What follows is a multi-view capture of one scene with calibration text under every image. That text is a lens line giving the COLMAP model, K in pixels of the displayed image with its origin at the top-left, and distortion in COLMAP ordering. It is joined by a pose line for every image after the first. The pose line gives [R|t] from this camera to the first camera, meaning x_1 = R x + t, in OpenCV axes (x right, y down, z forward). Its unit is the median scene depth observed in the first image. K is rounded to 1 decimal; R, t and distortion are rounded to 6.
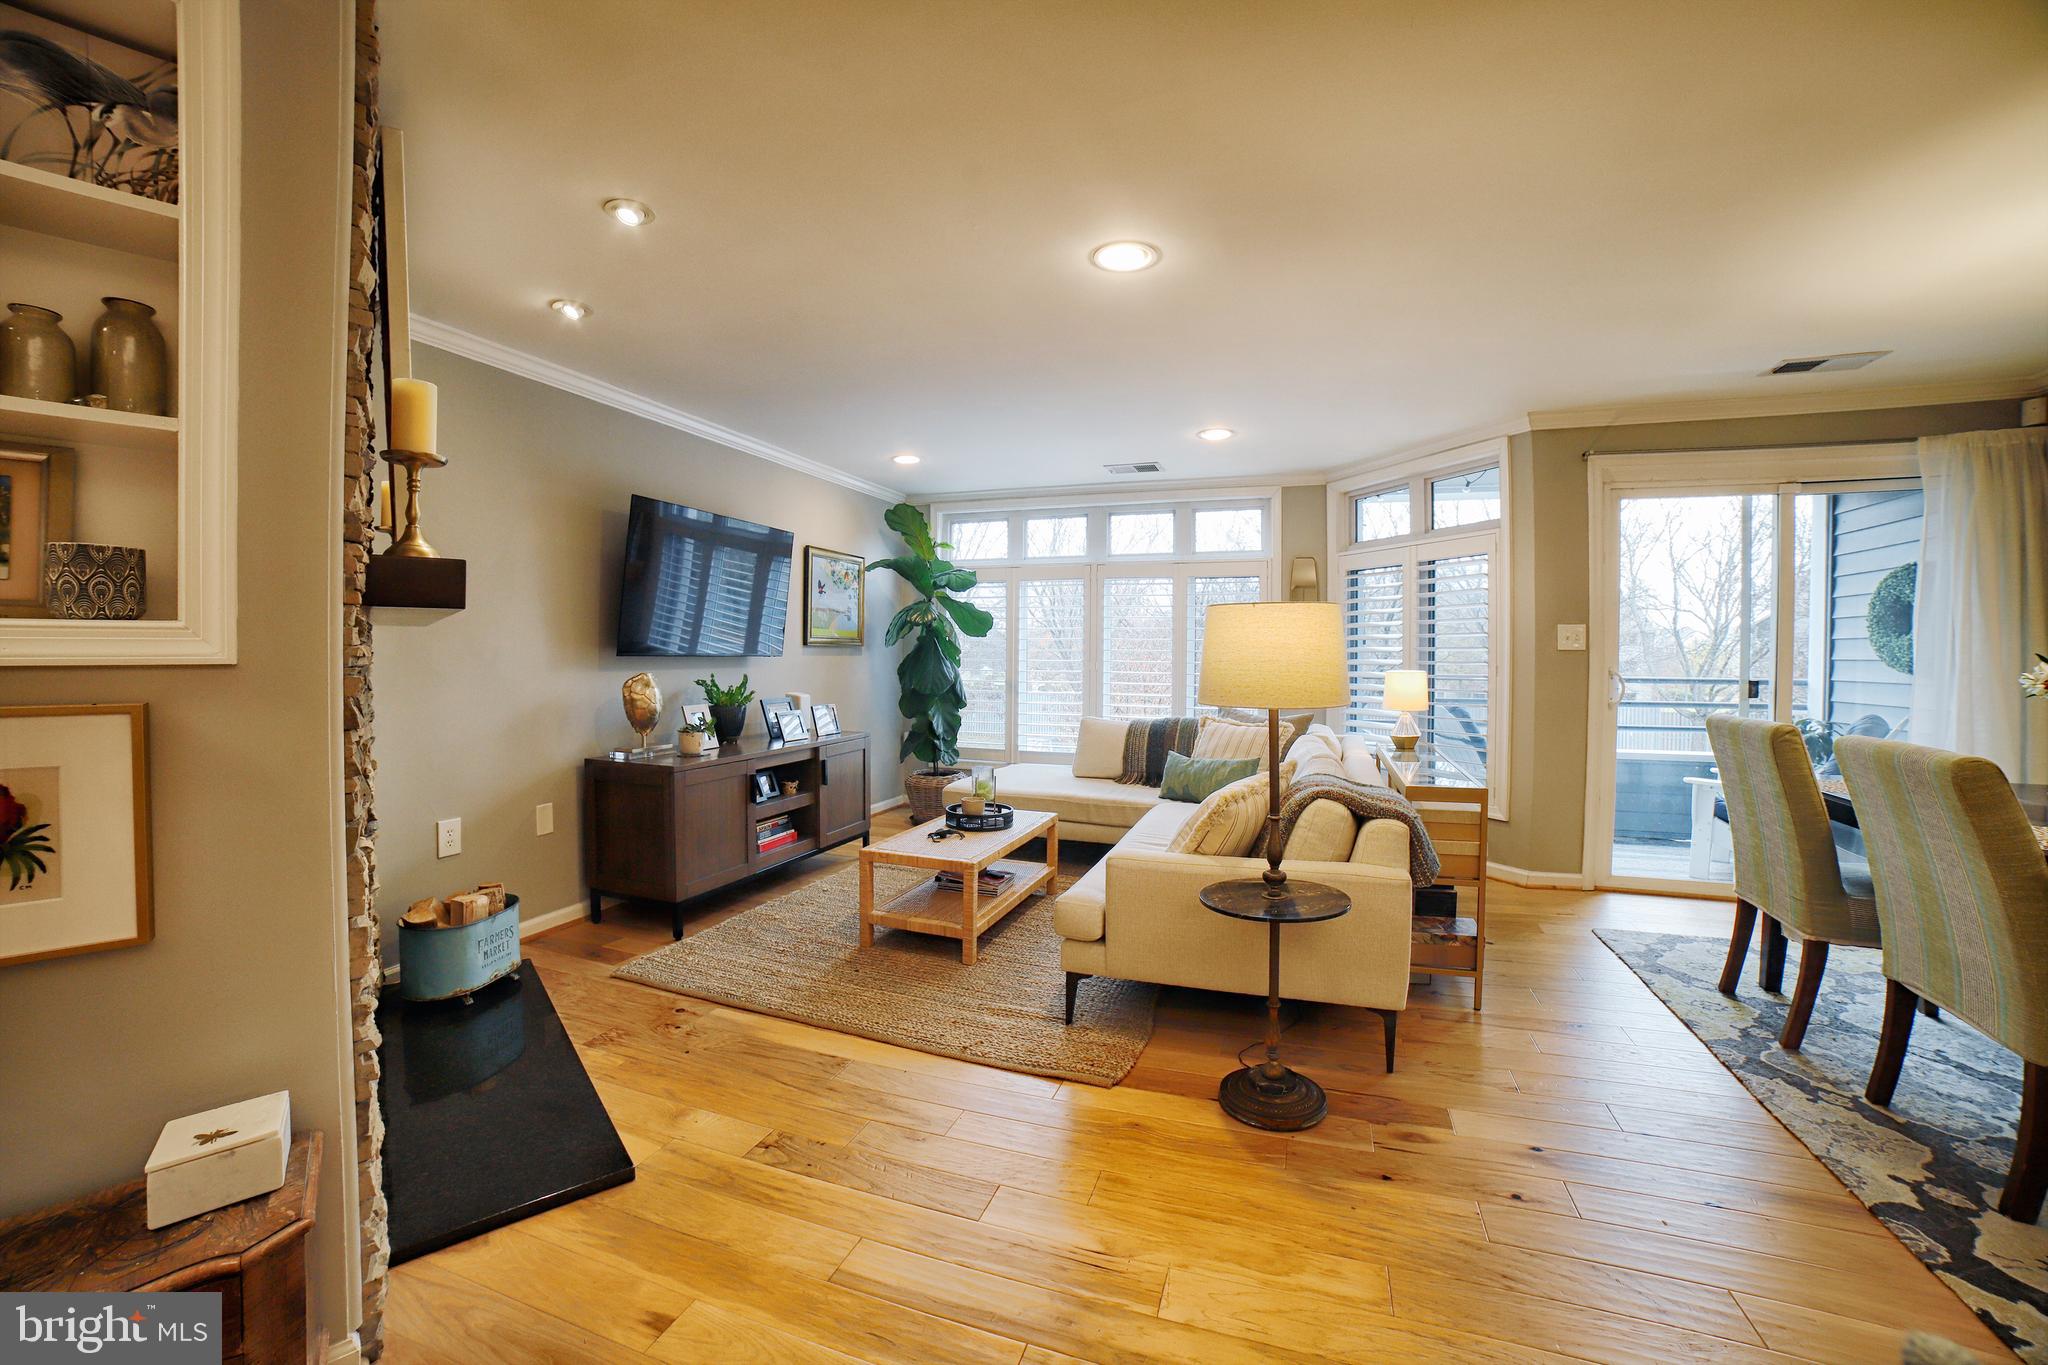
lens RADIAL K [[814.9, 0, 1022.4], [0, 814.9, 664.3], [0, 0, 1]] dist [-0.115089, 0.038428]
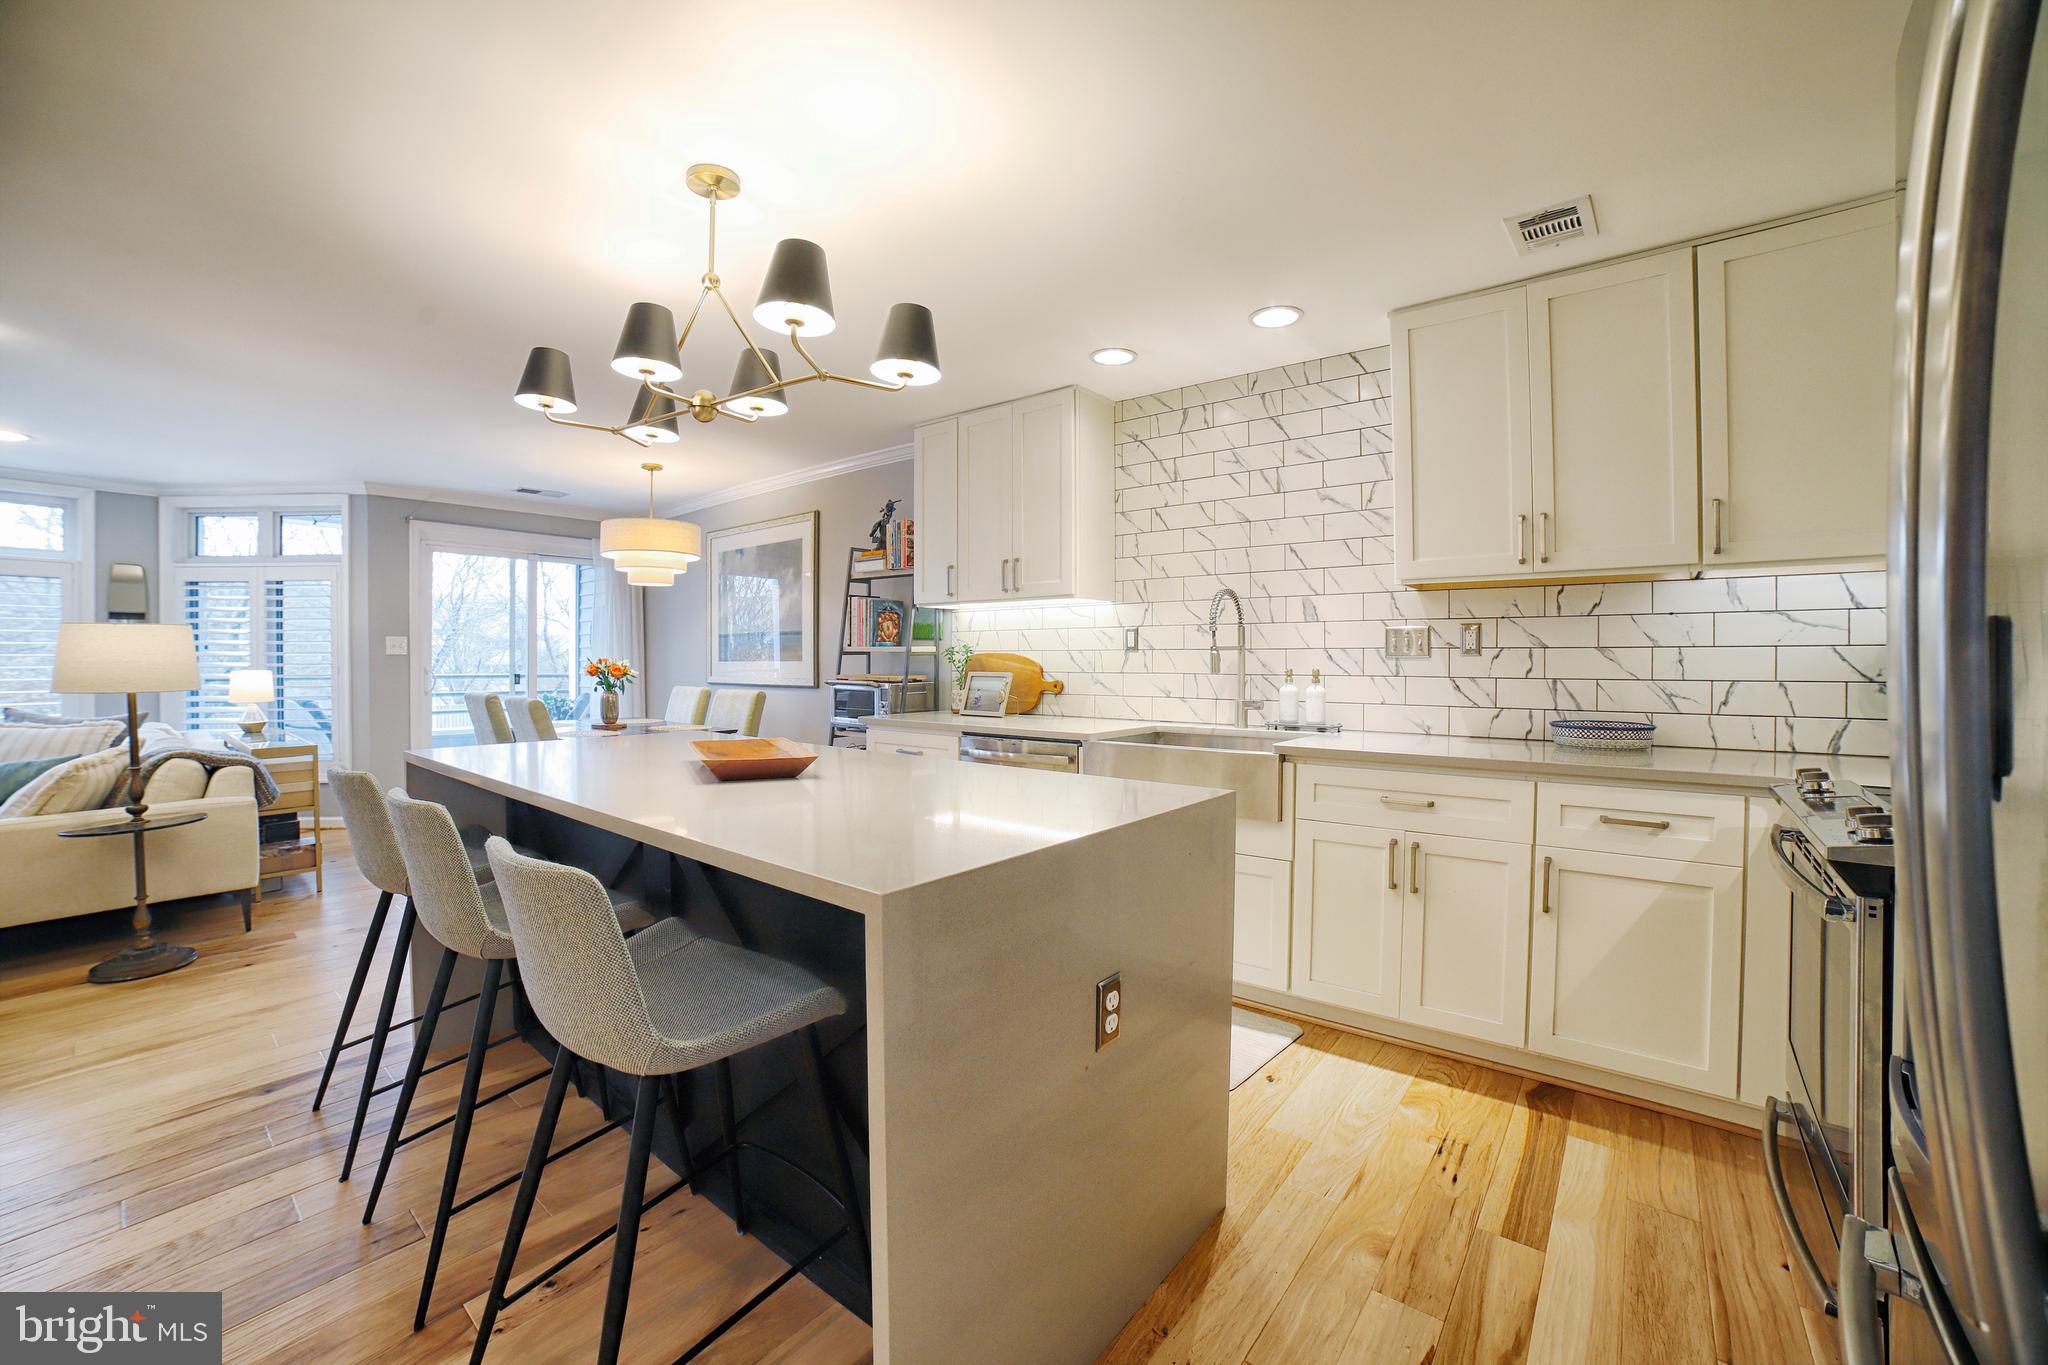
lens RADIAL K [[814.9, 0, 1022.4], [0, 814.9, 664.3], [0, 0, 1]] dist [-0.115089, 0.038428]
pose [[0.326805, -0.010837, 0.945030, -0.194973], [0.013080, 0.999890, 0.006943, 0.003698], [-0.945001, 0.010092, 0.326911, -0.435497]]
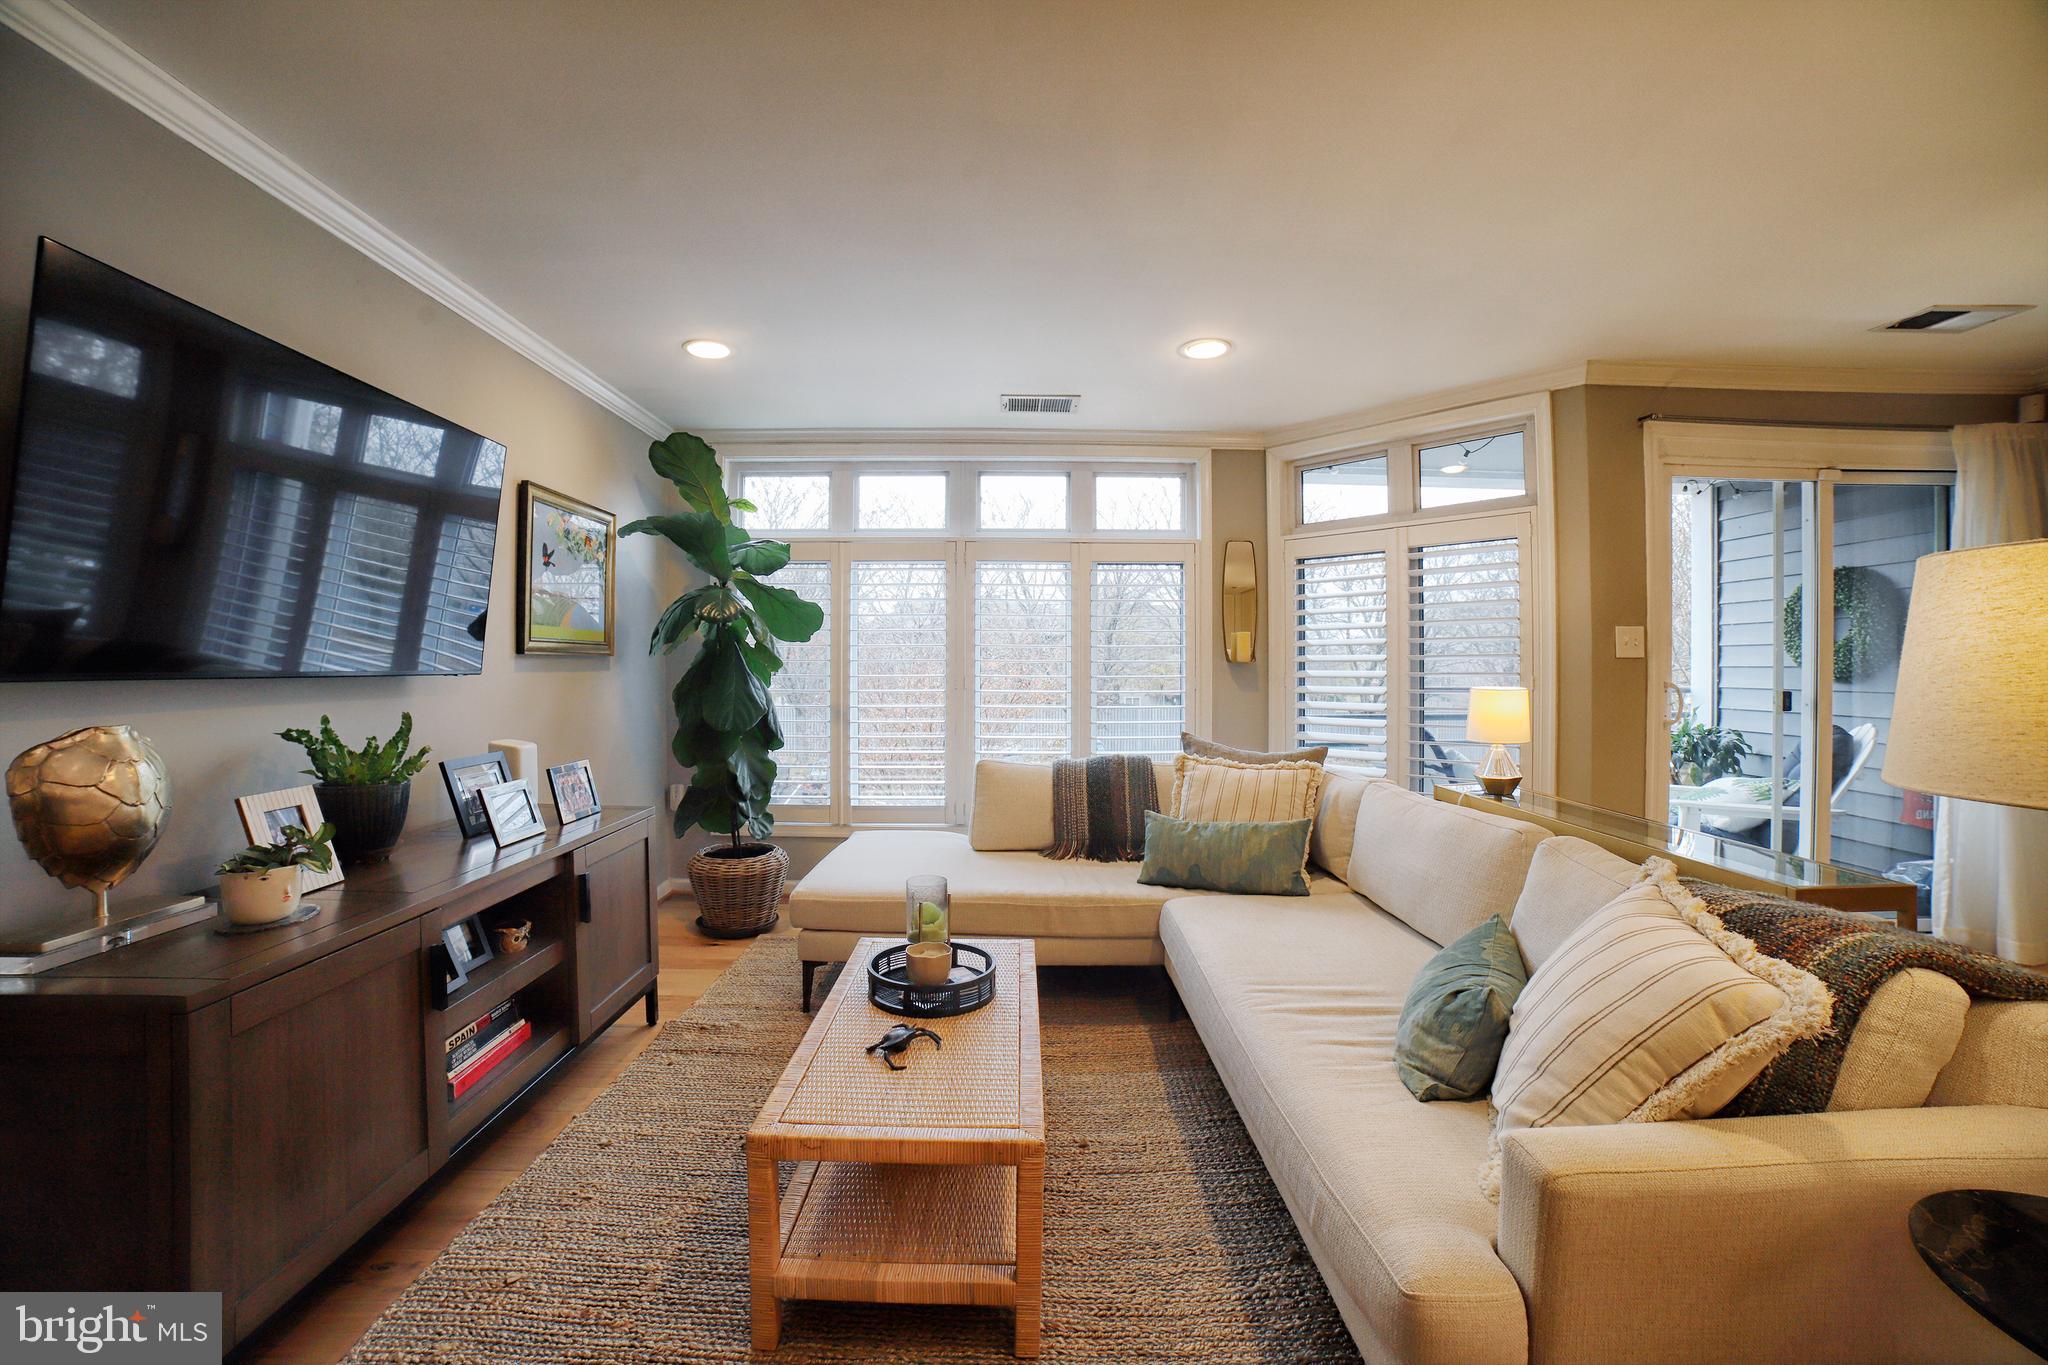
lens RADIAL K [[814.9, 0, 1022.4], [0, 814.9, 664.3], [0, 0, 1]] dist [-0.115089, 0.038428]
pose [[0.935075, -0.005844, 0.354401, -0.139427], [0.009701, 0.999911, -0.009107, -0.008289], [-0.354316, 0.011954, 0.935049, 0.377274]]
